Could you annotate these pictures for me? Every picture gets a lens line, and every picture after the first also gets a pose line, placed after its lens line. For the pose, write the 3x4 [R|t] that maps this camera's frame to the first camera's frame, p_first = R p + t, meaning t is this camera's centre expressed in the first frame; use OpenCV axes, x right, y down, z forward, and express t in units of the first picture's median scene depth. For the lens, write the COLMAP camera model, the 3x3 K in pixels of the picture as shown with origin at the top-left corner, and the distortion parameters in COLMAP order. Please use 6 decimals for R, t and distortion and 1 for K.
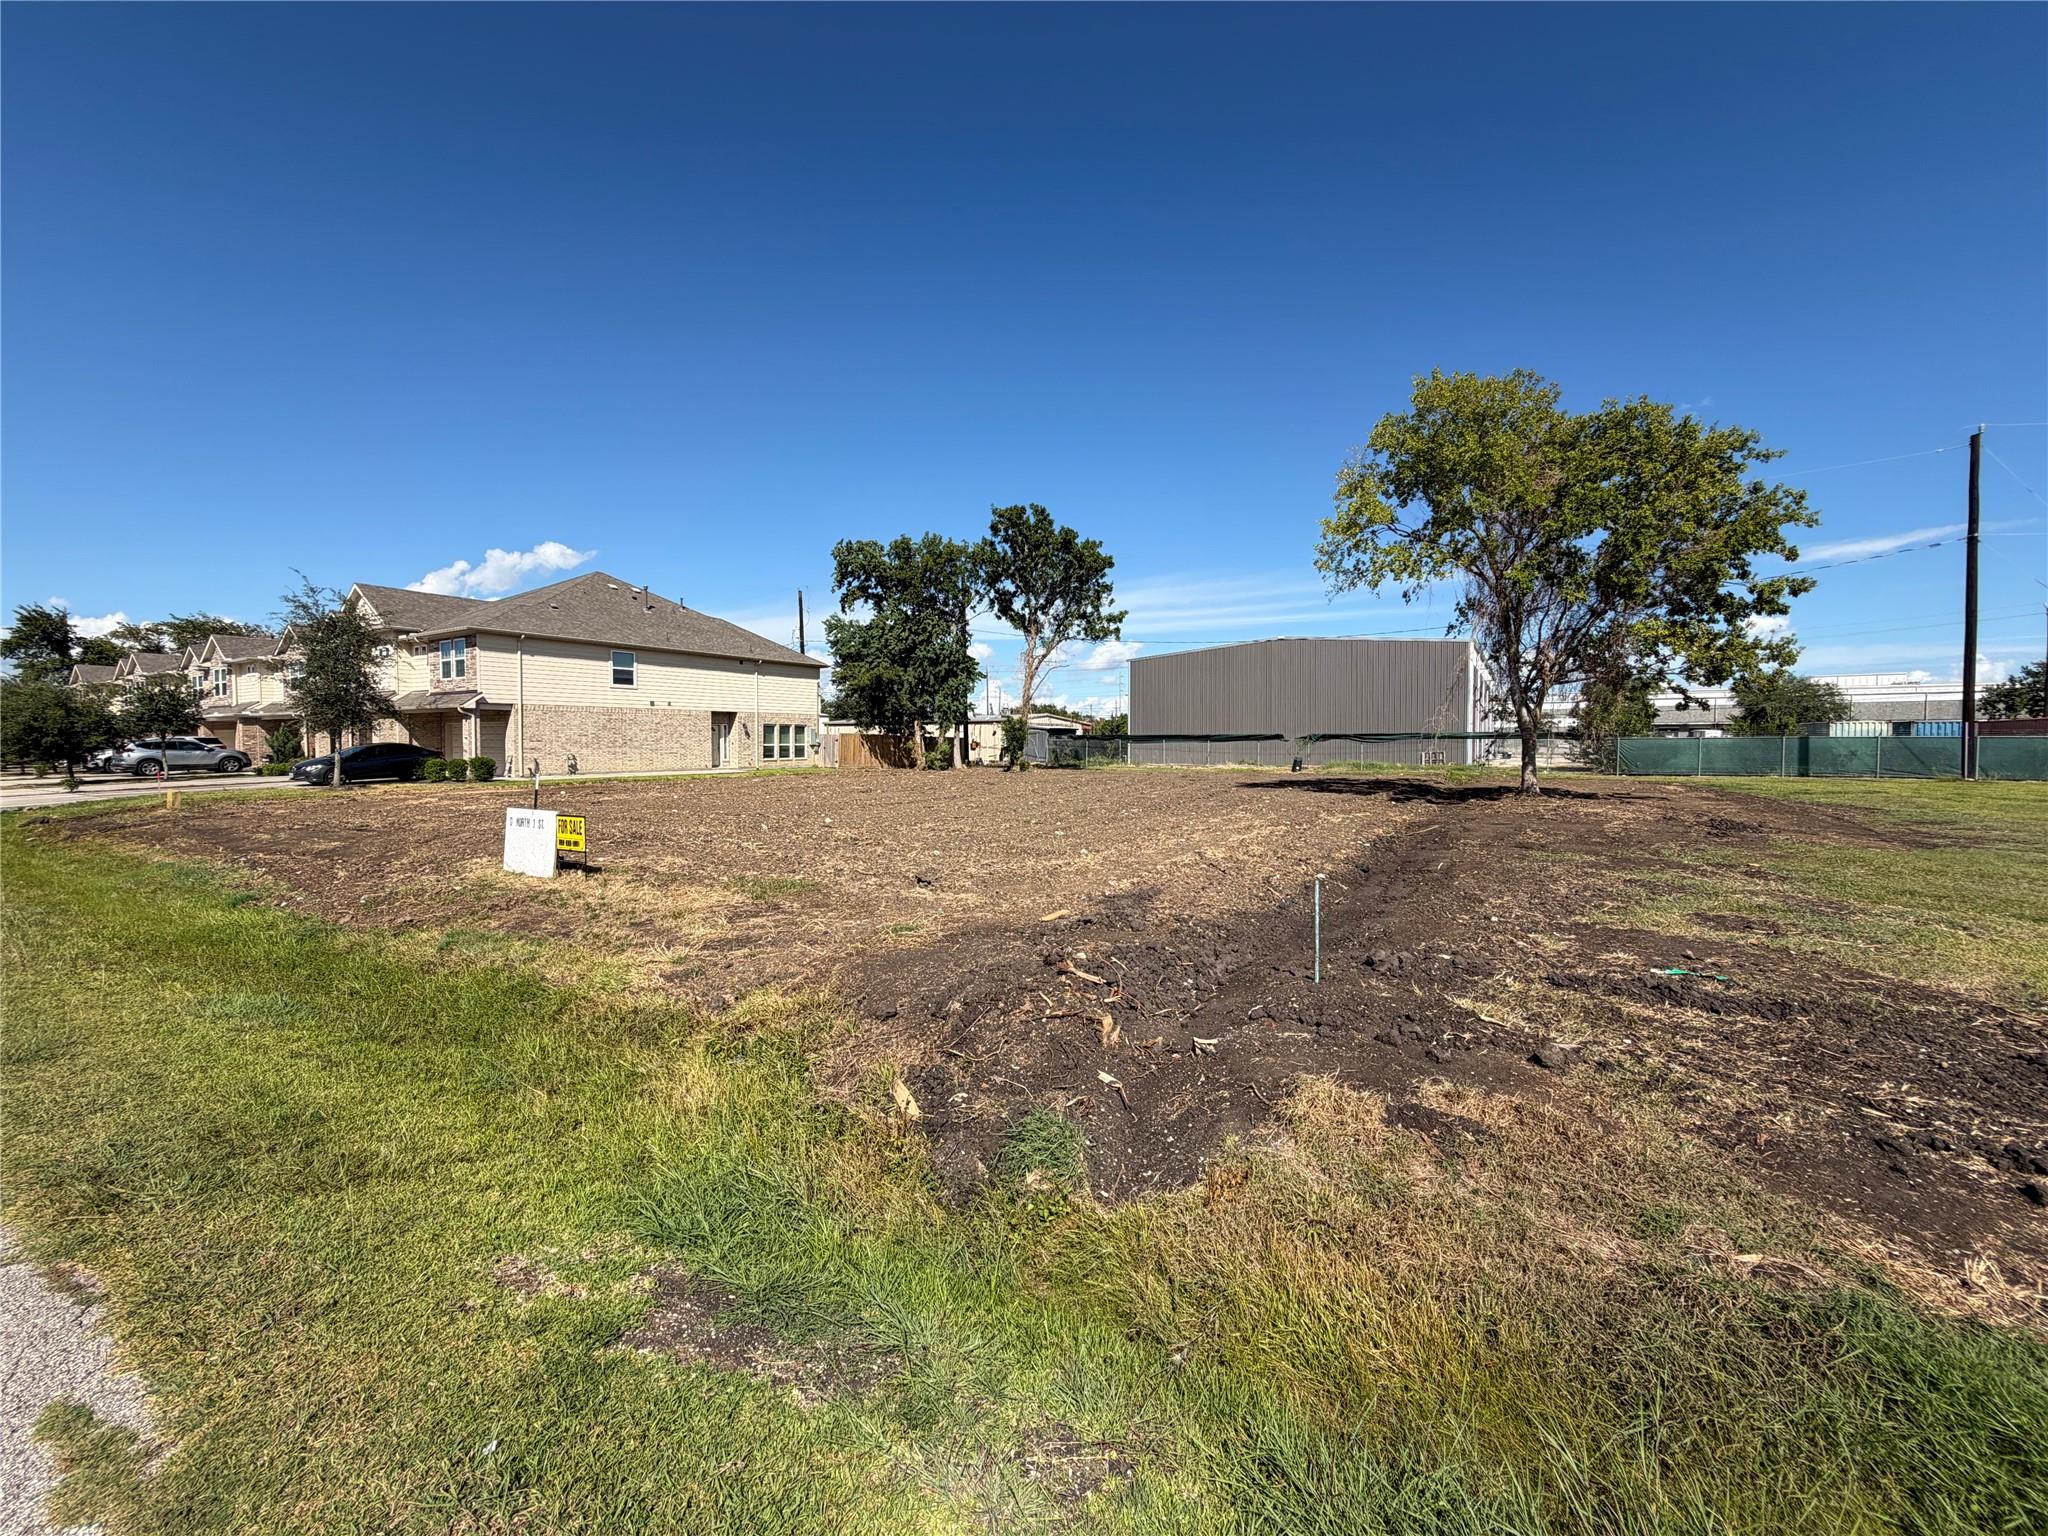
lens RADIAL K [[829.3, 0, 1016.8], [0, 829.3, 753.8], [0, 0, 1]] dist [0.015973, -0.000432]
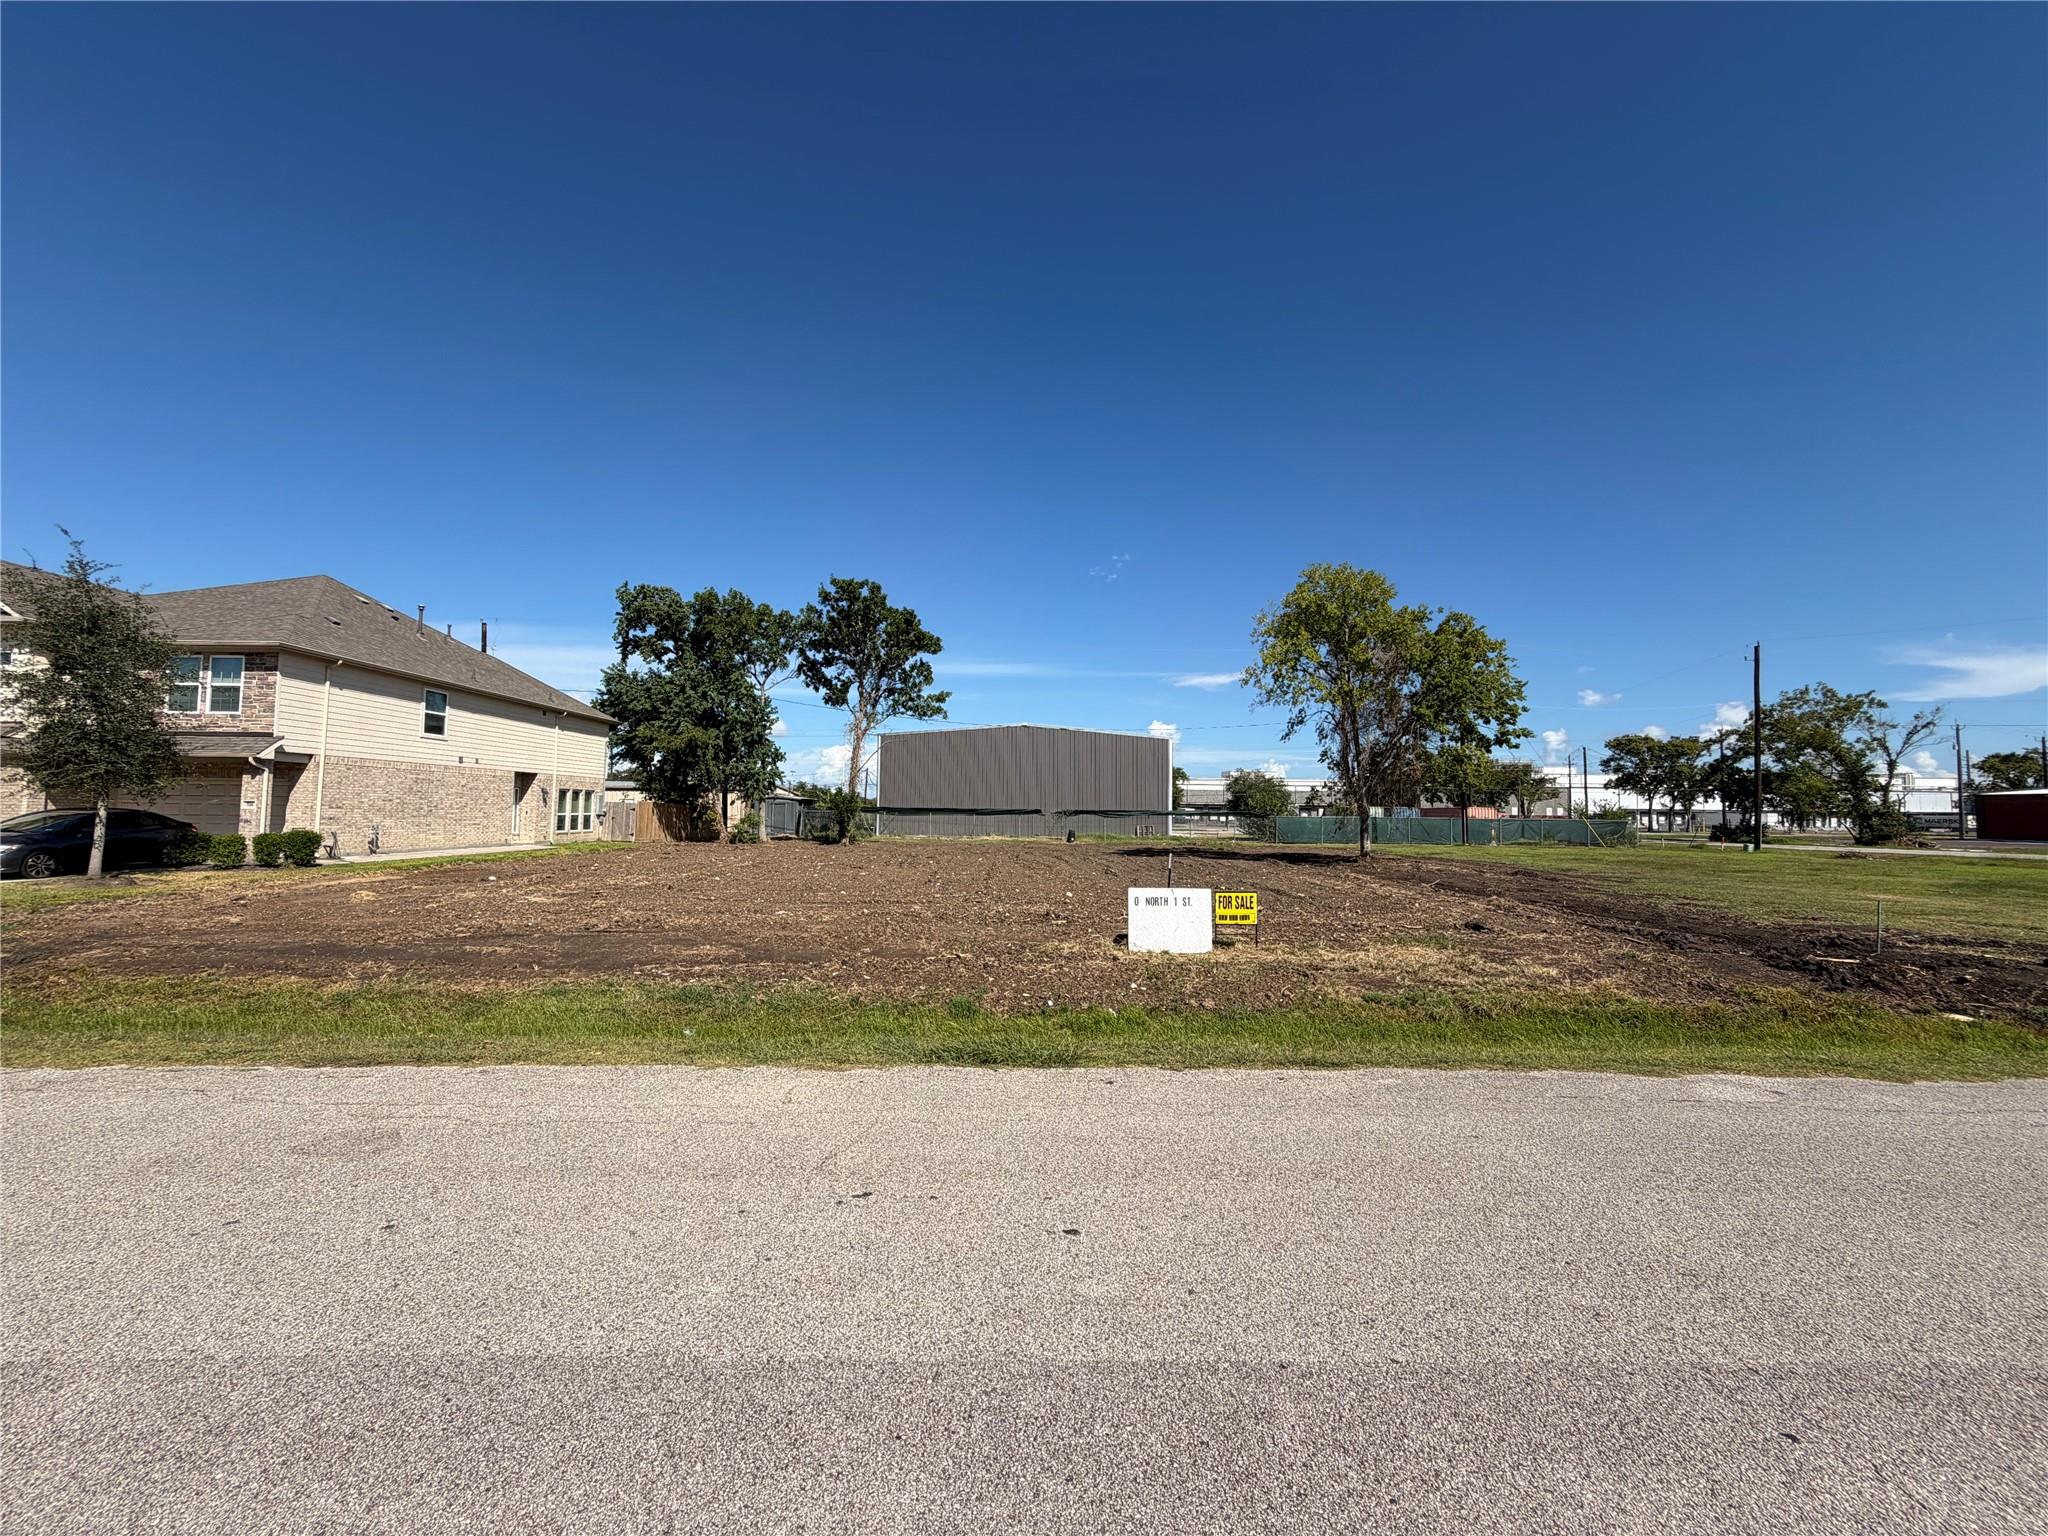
lens RADIAL K [[829.3, 0, 1016.8], [0, 829.3, 753.8], [0, 0, 1]] dist [0.015973, -0.000432]
pose [[0.846963, 0.050498, 0.529248, -0.373024], [-0.006352, 0.996369, -0.084903, -0.003043], [-0.531614, 0.068548, 0.844208, 0.062332]]
